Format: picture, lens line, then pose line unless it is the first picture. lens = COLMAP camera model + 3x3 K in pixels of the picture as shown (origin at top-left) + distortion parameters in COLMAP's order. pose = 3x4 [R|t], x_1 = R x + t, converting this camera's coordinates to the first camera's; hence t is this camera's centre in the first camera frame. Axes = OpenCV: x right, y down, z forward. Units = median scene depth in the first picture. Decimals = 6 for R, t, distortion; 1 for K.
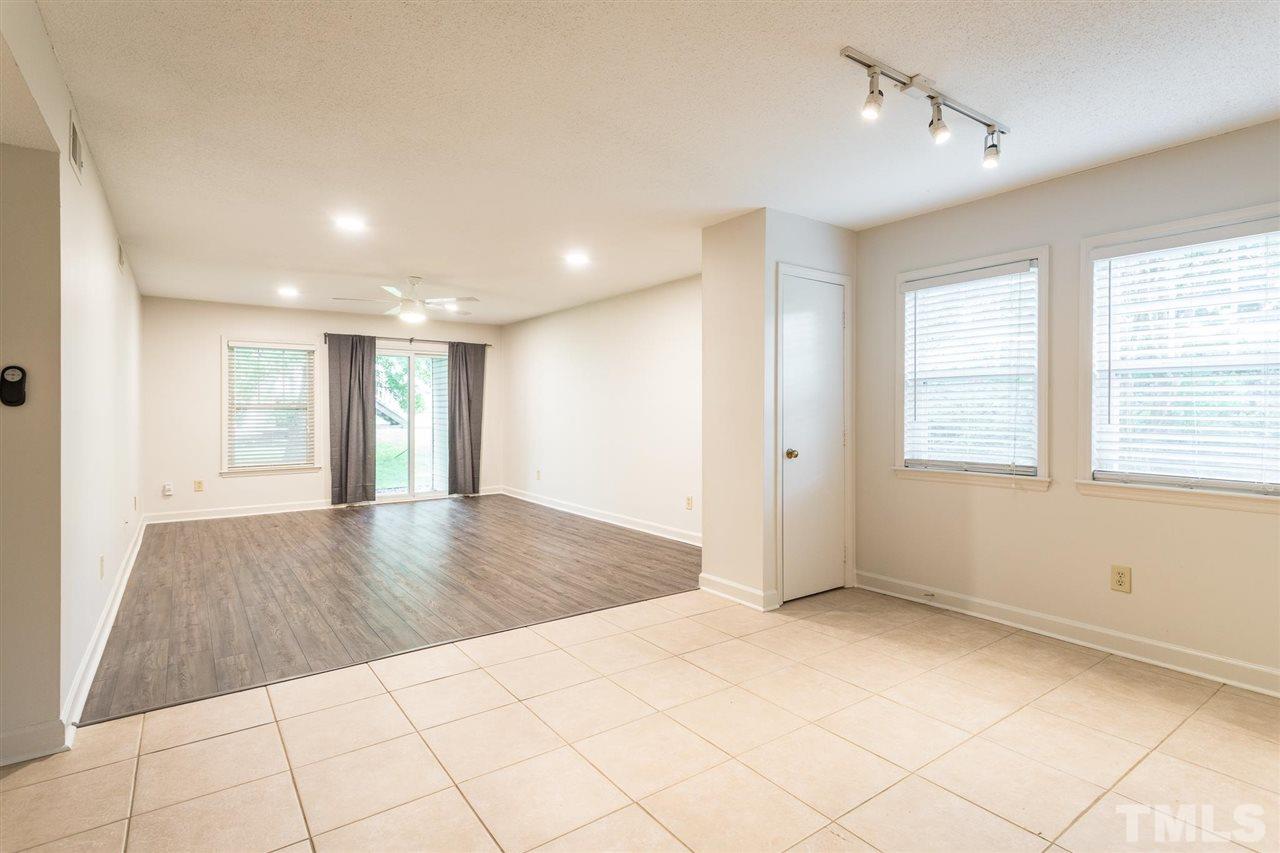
lens RADIAL K [[614.9, 0, 632.3], [0, 614.9, 416.5], [0, 0, 1]] dist [0.002122, 0.001129]
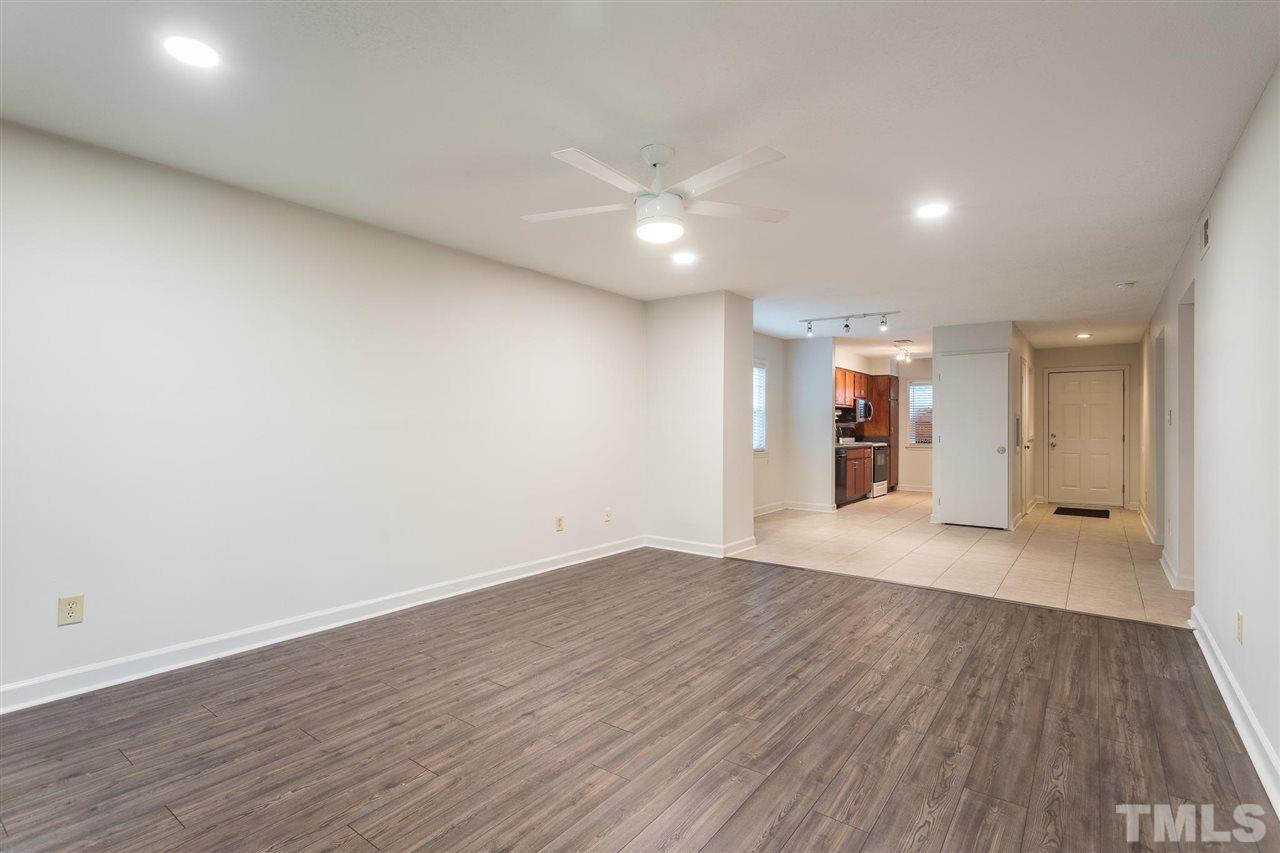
lens RADIAL K [[614.9, 0, 633.1], [0, 614.9, 429.1], [0, 0, 1]] dist [0.002122, 0.001129]
pose [[-0.292553, -0.007710, 0.956218, -1.579461], [0.003197, 0.999954, 0.009041, -0.018767], [-0.956244, 0.005702, -0.292515, 2.244765]]
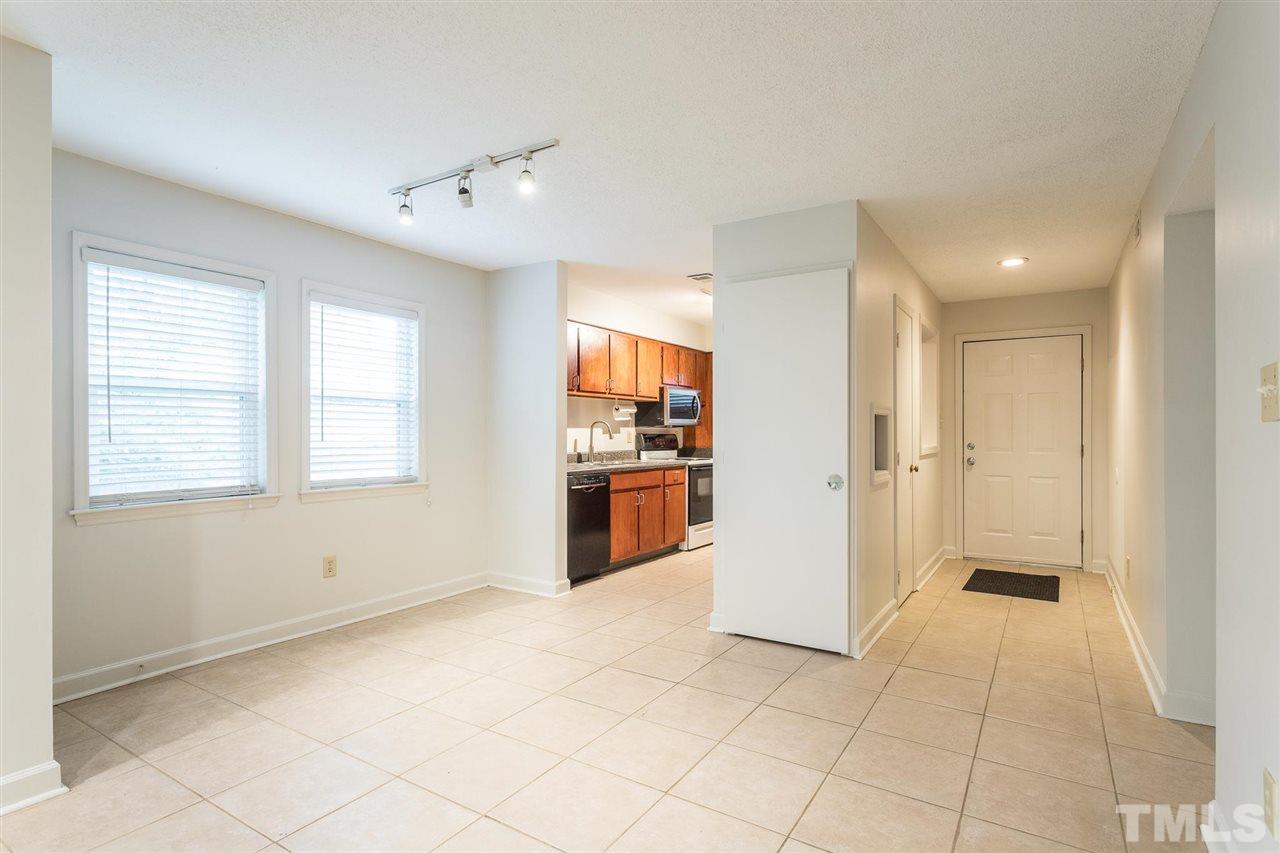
lens RADIAL K [[614.9, 0, 656.5], [0, 614.9, 436.1], [0, 0, 1]] dist [0.002122, 0.001129]
pose [[-0.366413, -0.004946, 0.930439, -0.514524], [0.007285, 0.999940, 0.008184, -0.002263], [-0.930424, 0.009777, -0.366355, 0.733601]]
